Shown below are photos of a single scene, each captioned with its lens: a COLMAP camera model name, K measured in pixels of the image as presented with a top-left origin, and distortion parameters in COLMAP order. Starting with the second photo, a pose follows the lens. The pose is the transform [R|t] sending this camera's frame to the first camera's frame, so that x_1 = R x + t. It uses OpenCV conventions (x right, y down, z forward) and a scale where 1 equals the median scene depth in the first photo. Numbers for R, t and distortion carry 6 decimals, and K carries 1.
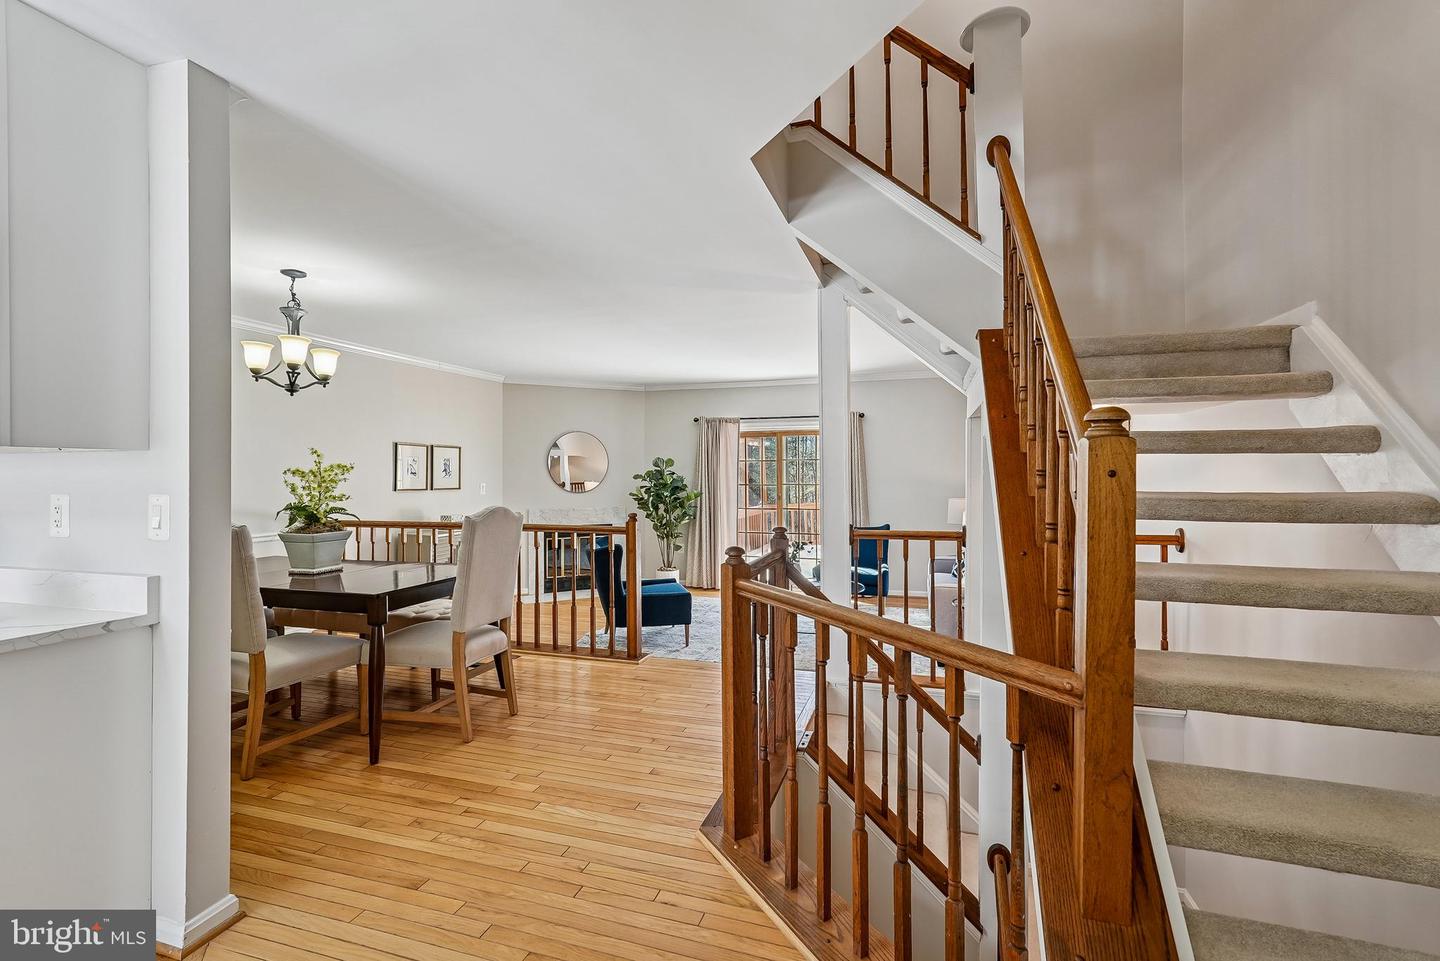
lens RADIAL K [[639.9, 0, 723.7], [0, 639.9, 473.3], [0, 0, 1]] dist [0.001464, 0.000071]
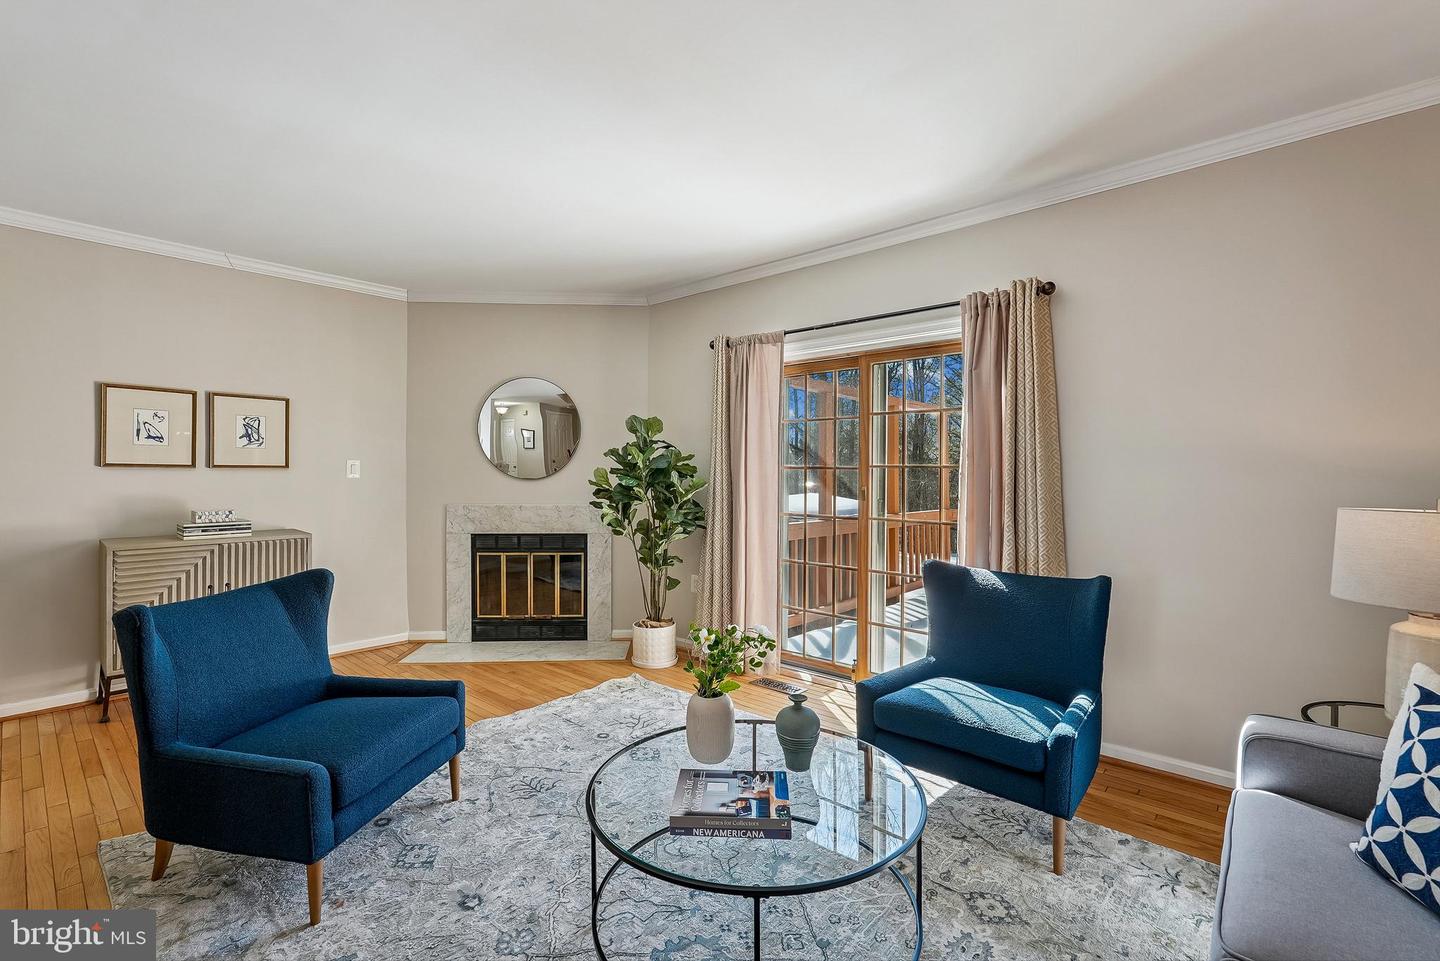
lens RADIAL K [[639.9, 0, 723.7], [0, 639.9, 473.3], [0, 0, 1]] dist [0.001464, 0.000071]
pose [[0.909050, 0.010649, -0.416550, 0.189524], [-0.008626, 0.999940, 0.006738, 0.019136], [0.416597, -0.002532, 0.909088, 0.532351]]
